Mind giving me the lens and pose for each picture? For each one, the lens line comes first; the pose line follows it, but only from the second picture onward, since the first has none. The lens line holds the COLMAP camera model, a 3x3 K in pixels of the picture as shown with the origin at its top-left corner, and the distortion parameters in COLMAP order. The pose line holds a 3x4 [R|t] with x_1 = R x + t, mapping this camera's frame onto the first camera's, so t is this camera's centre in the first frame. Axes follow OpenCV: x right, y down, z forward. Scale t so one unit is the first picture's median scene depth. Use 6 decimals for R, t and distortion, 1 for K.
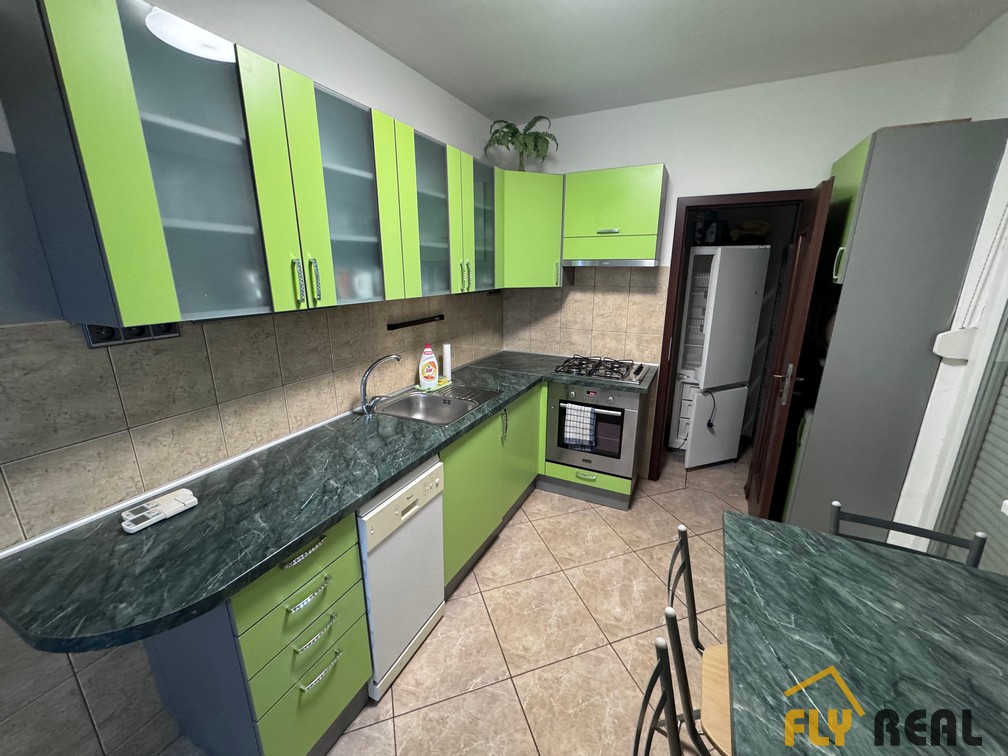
lens RADIAL K [[401.2, 0, 503.4], [0, 401.2, 375.1], [0, 0, 1]] dist [-0.002541, 0.000580]
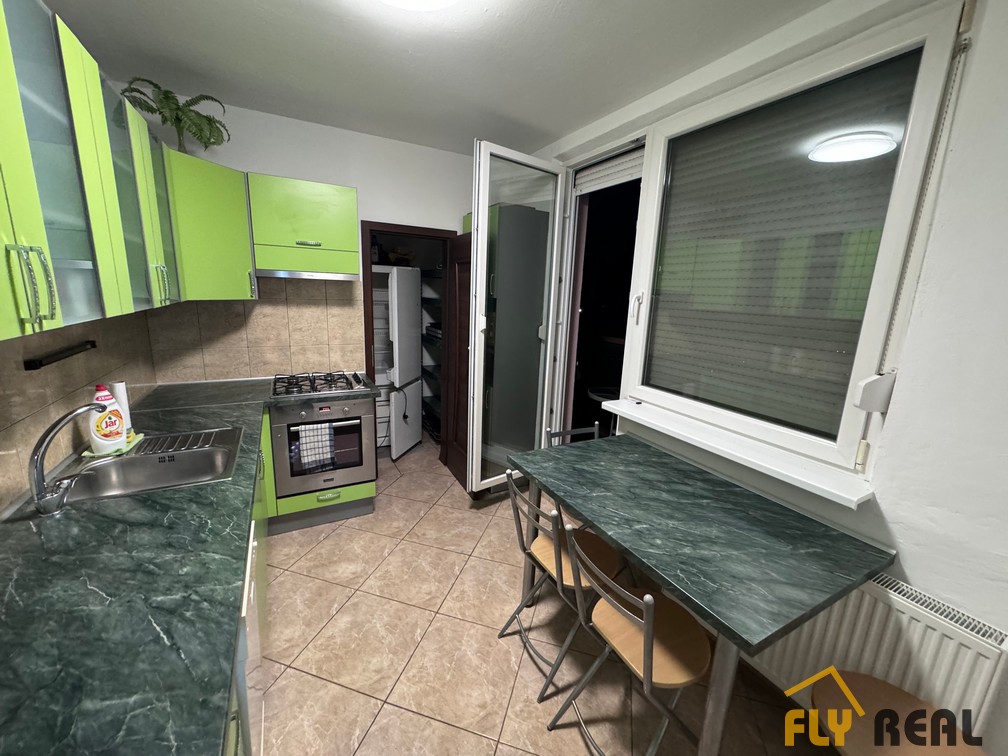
lens RADIAL K [[401.2, 0, 504.4], [0, 401.2, 375.2], [0, 0, 1]] dist [-0.002541, 0.000580]
pose [[0.572557, -0.147182, 0.806546, -0.295745], [0.174682, 0.983066, 0.055389, -0.012042], [-0.801040, 0.109176, 0.588571, 0.073721]]
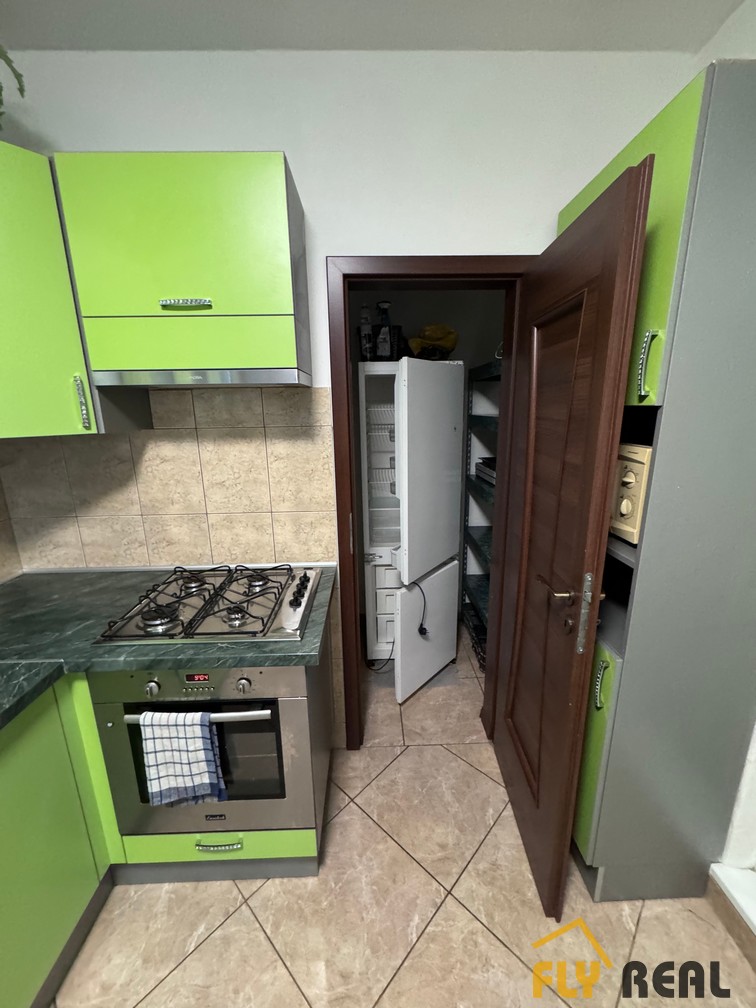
lens RADIAL K [[401.2, 0, 380.2], [0, 401.2, 504.4], [0, 0, 1]] dist [-0.002541, 0.000580]
pose [[0.884183, -0.123260, 0.450585, 0.218476], [0.136580, 0.990625, 0.002979, -0.110545], [-0.446728, 0.058907, 0.892729, 0.513330]]
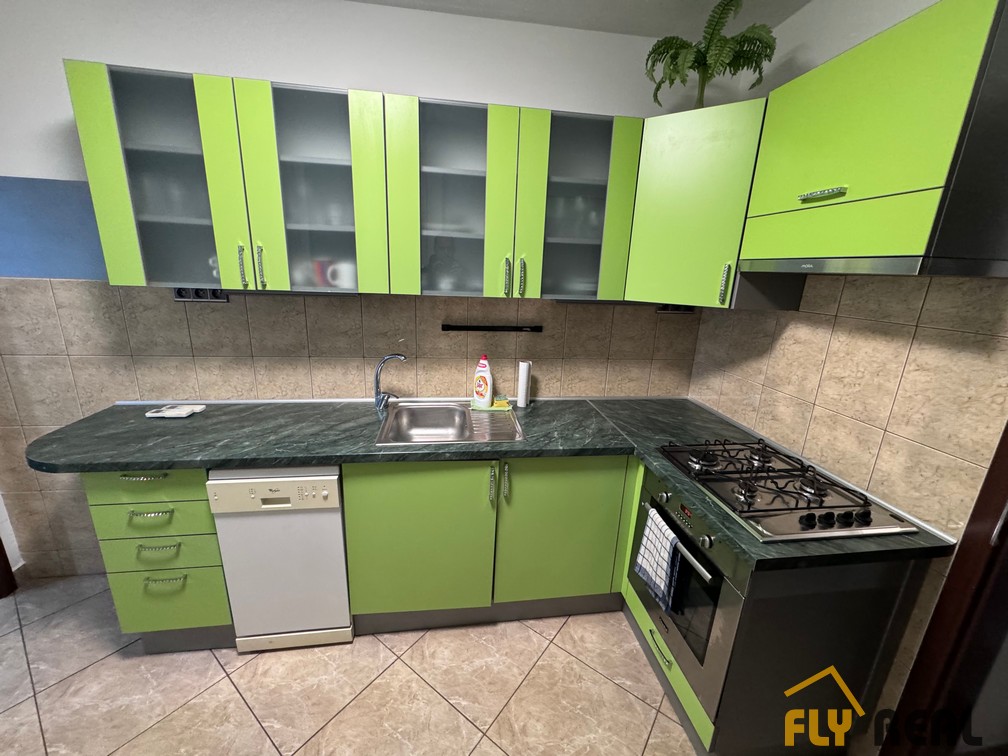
lens RADIAL K [[401.2, 0, 504.1], [0, 401.2, 376.7], [0, 0, 1]] dist [-0.002541, 0.000580]
pose [[0.565771, 0.235464, -0.790228, 0.450143], [-0.251968, 0.961889, 0.106214, -0.117395], [0.785121, 0.139019, 0.603539, 0.465567]]
